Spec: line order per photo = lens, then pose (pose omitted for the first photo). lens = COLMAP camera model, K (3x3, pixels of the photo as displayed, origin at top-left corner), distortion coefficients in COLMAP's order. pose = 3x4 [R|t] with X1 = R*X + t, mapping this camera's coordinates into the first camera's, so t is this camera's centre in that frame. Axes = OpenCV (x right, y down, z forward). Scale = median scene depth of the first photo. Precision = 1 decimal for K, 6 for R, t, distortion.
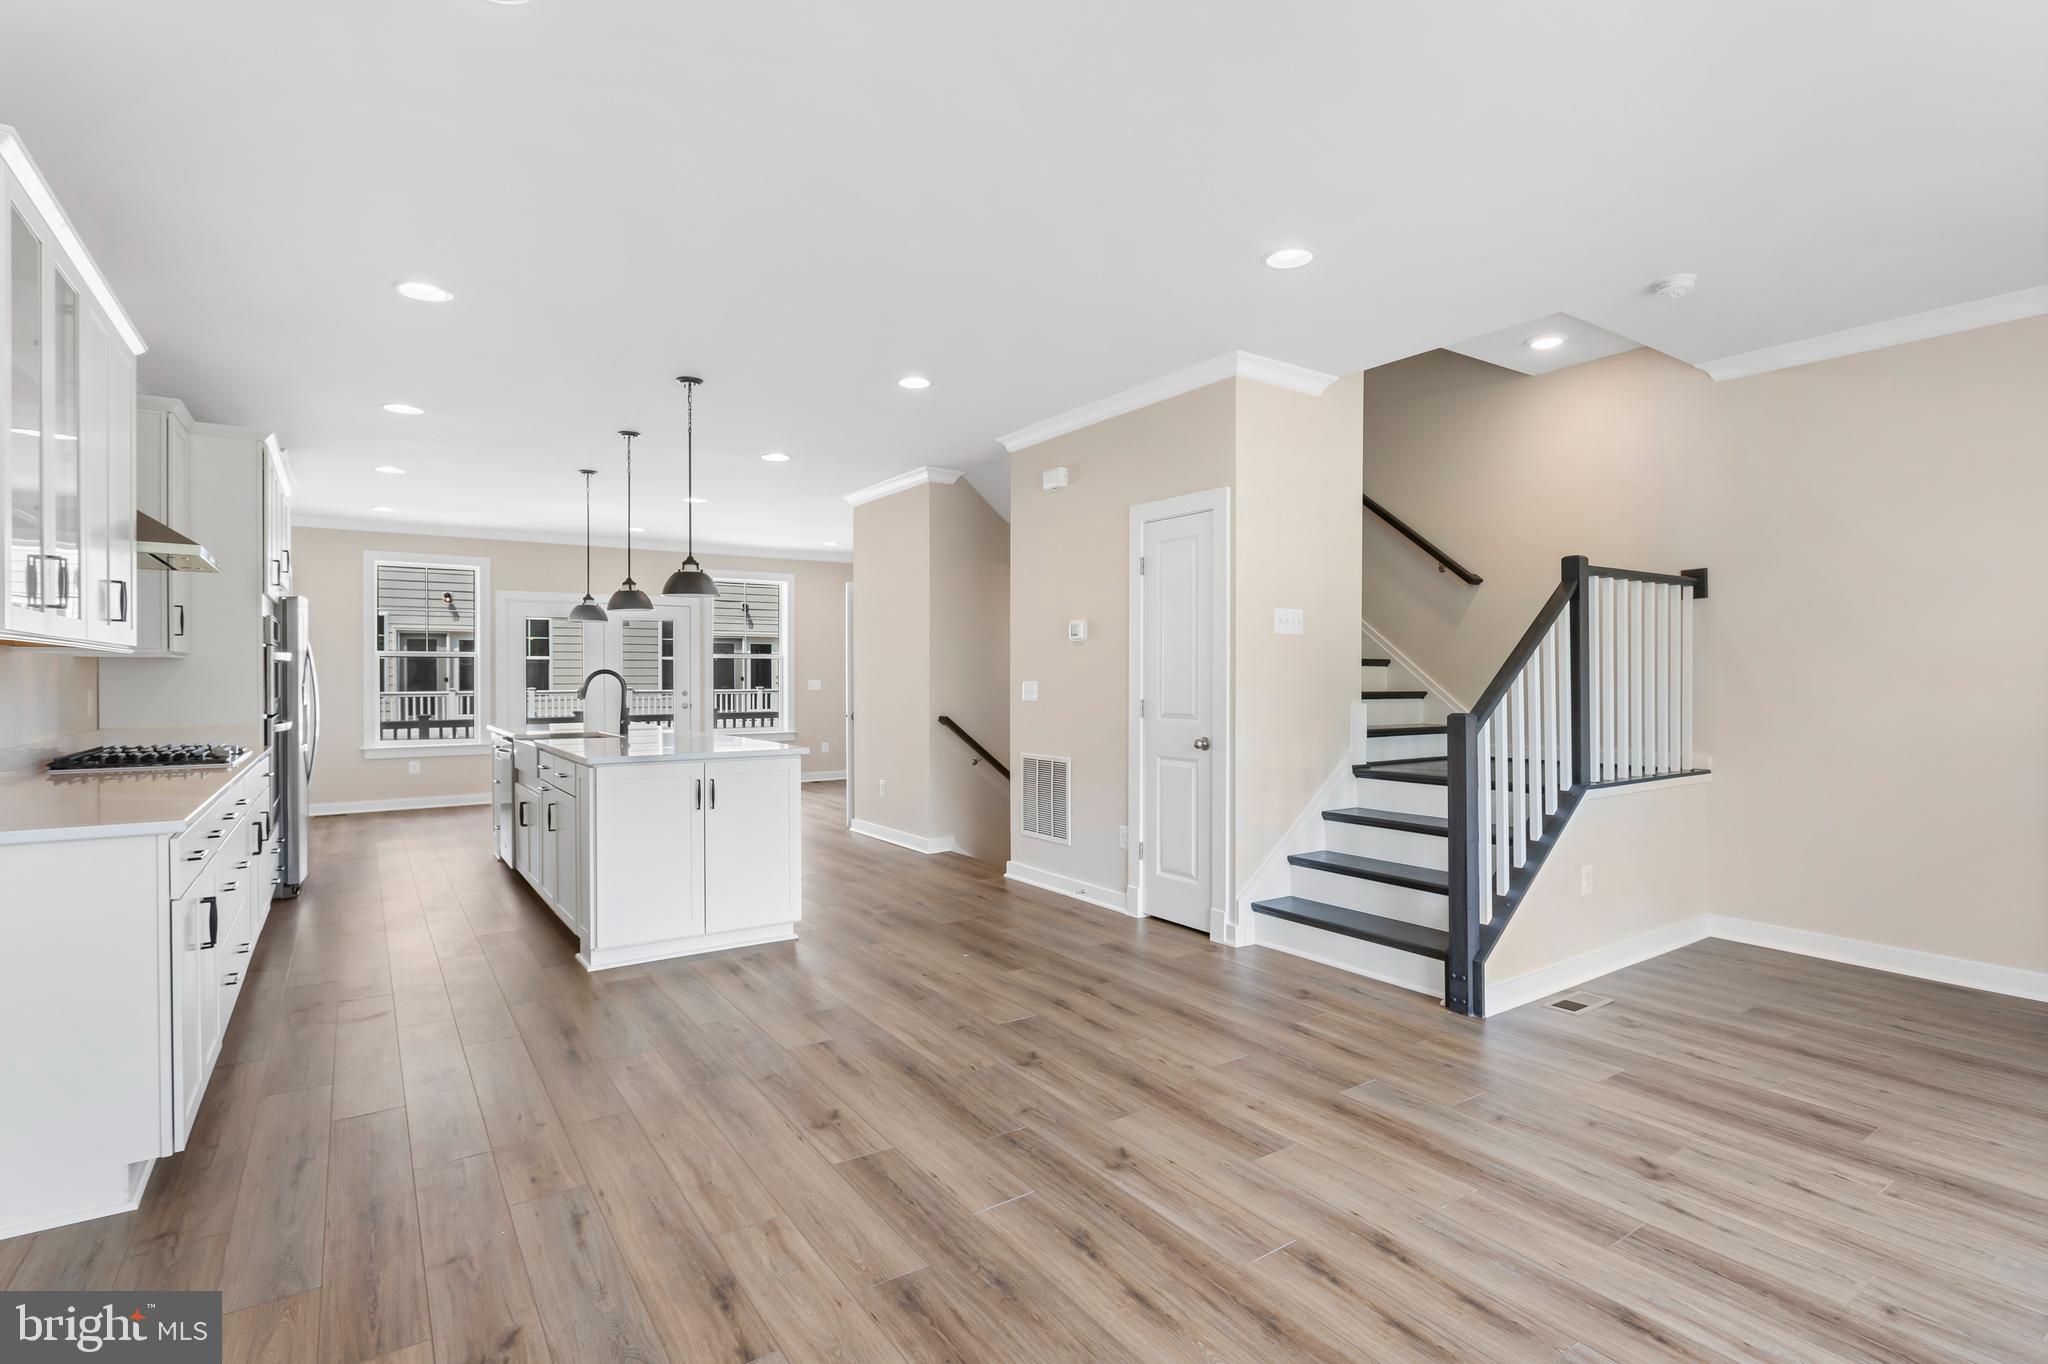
lens RADIAL K [[974.1, 0, 1015.2], [0, 974.1, 681.0], [0, 0, 1]] dist [-0.002474, 0.000769]
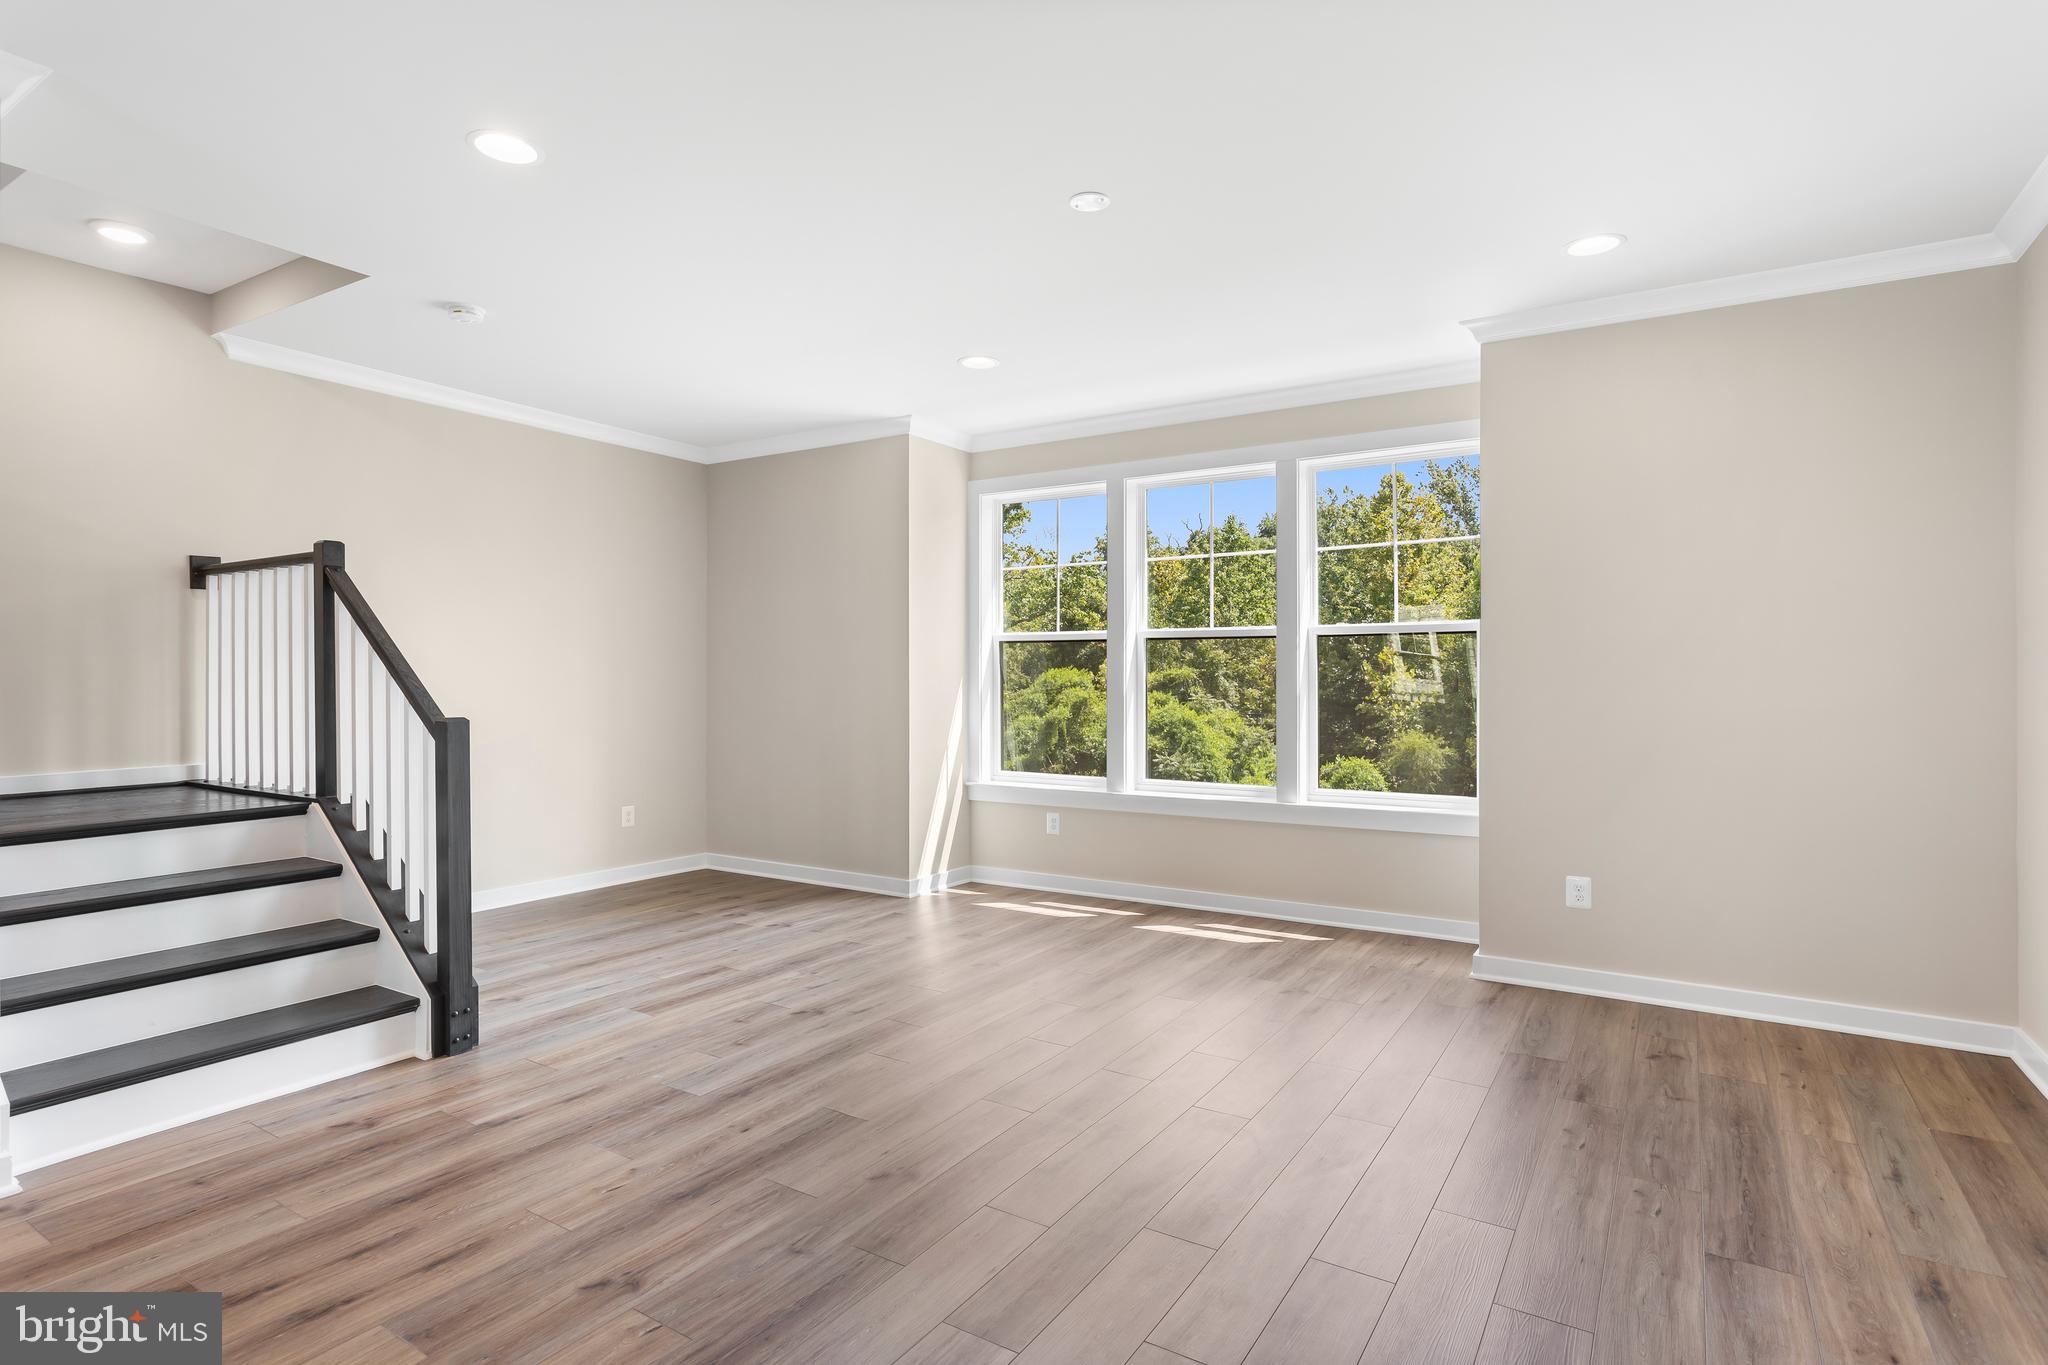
lens RADIAL K [[1038.3, 0, 1022.1], [0, 1038.3, 676.1], [0, 0, 1]] dist [-0.000063, 0.000420]
pose [[-0.391355, -0.000052, 0.920240, -0.733706], [0.003936, 0.999991, 0.001730, -0.003996], [-0.920231, 0.004299, -0.391351, 1.061510]]
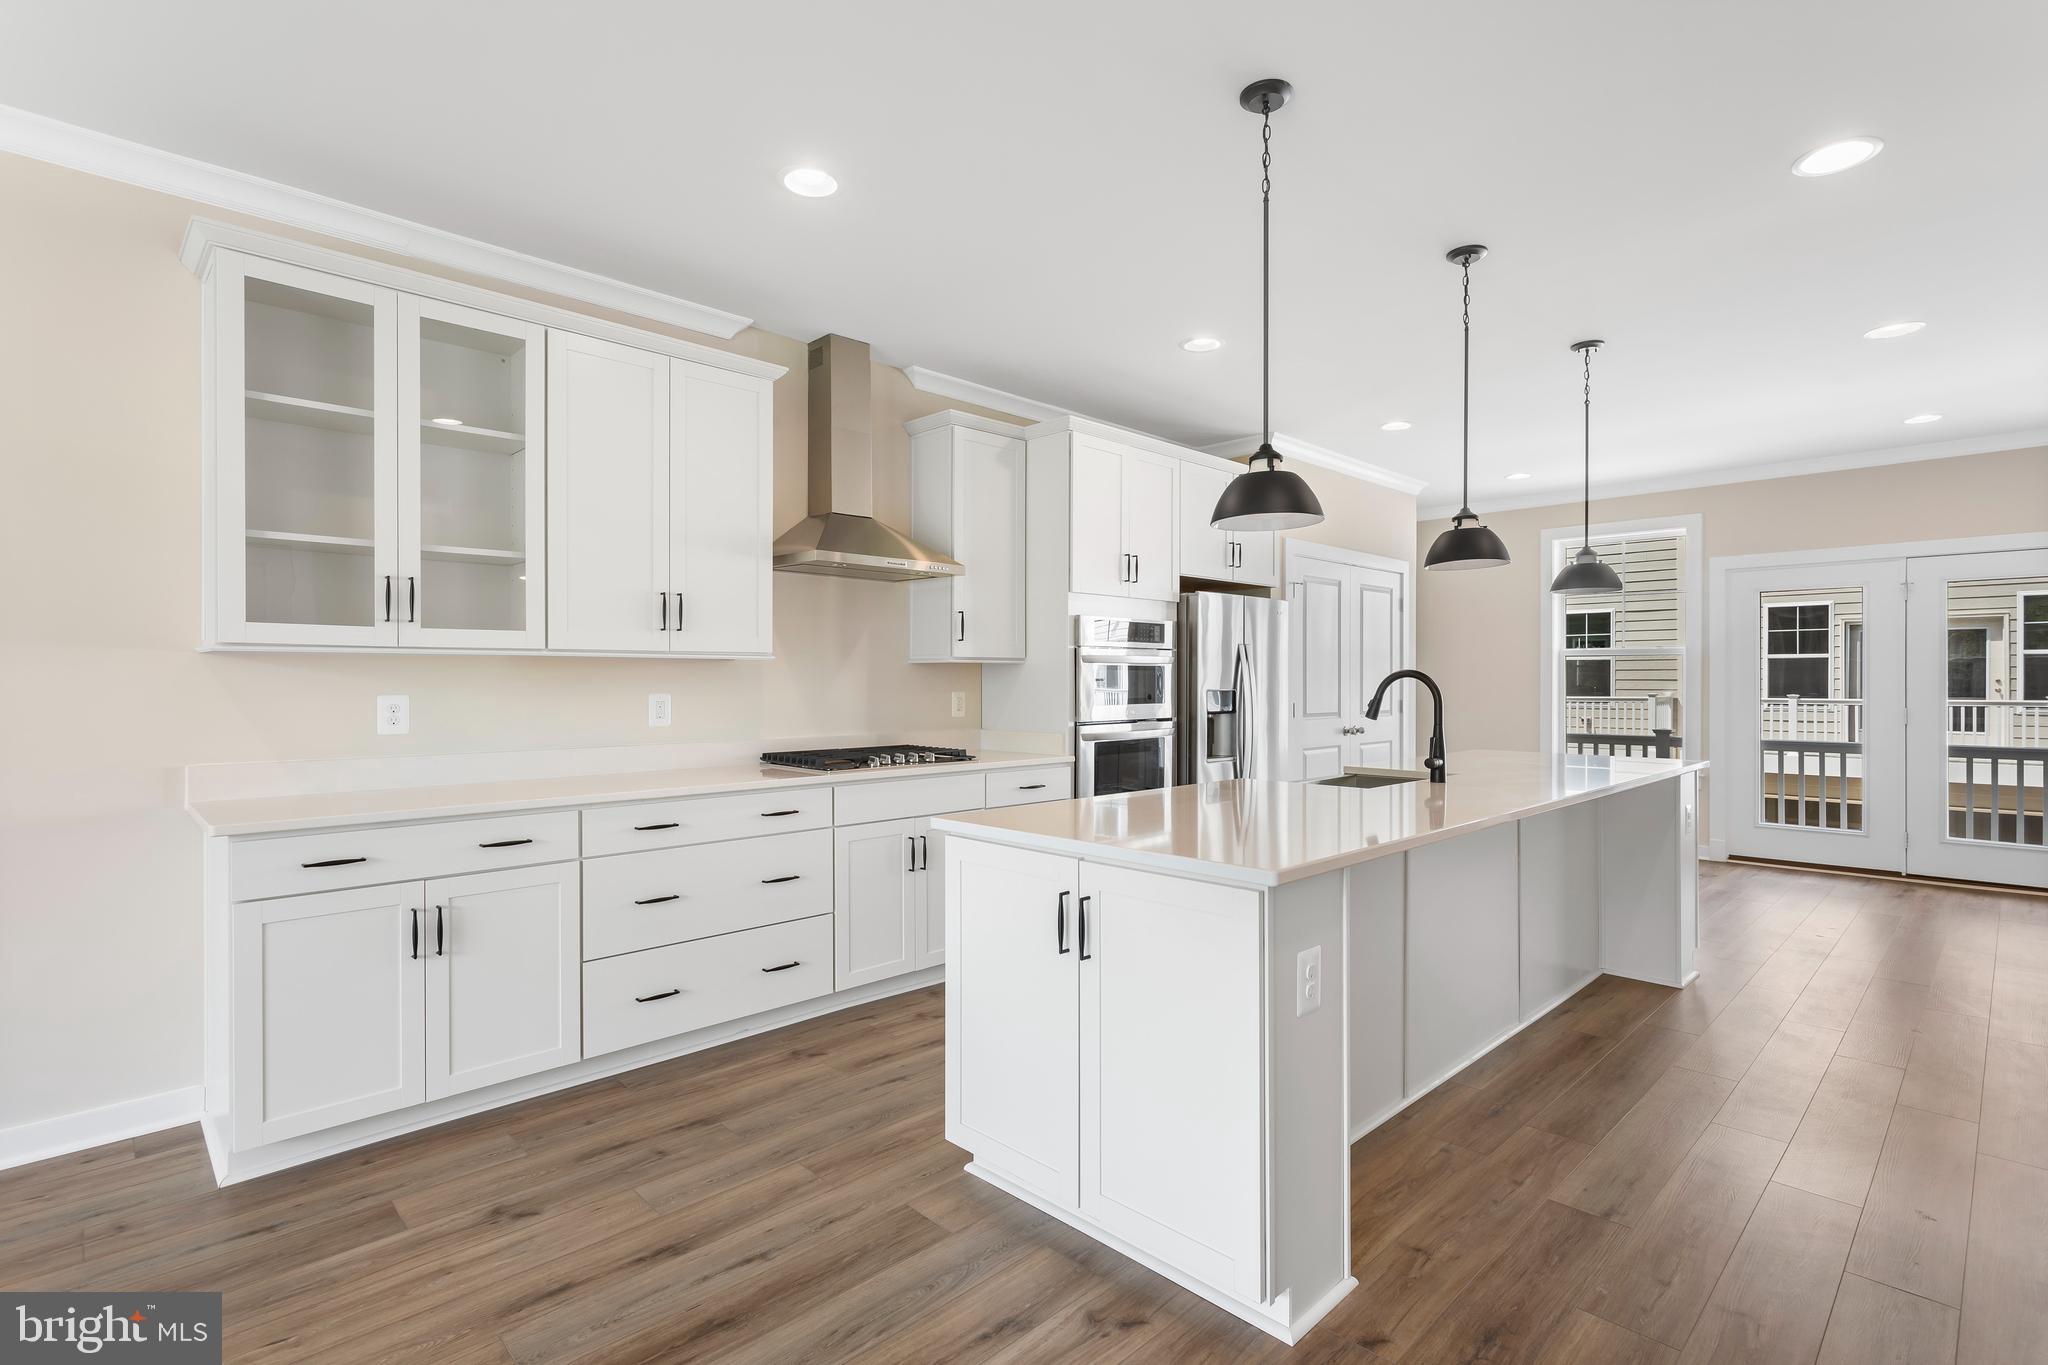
lens RADIAL K [[974.1, 0, 1032.3], [0, 974.1, 679.8], [0, 0, 1]] dist [-0.002474, 0.000769]
pose [[0.184772, 0.001599, -0.982780, 0.219608], [-0.004571, 0.999989, 0.000767, -0.009910], [0.982771, 0.004351, 0.184777, 1.255452]]
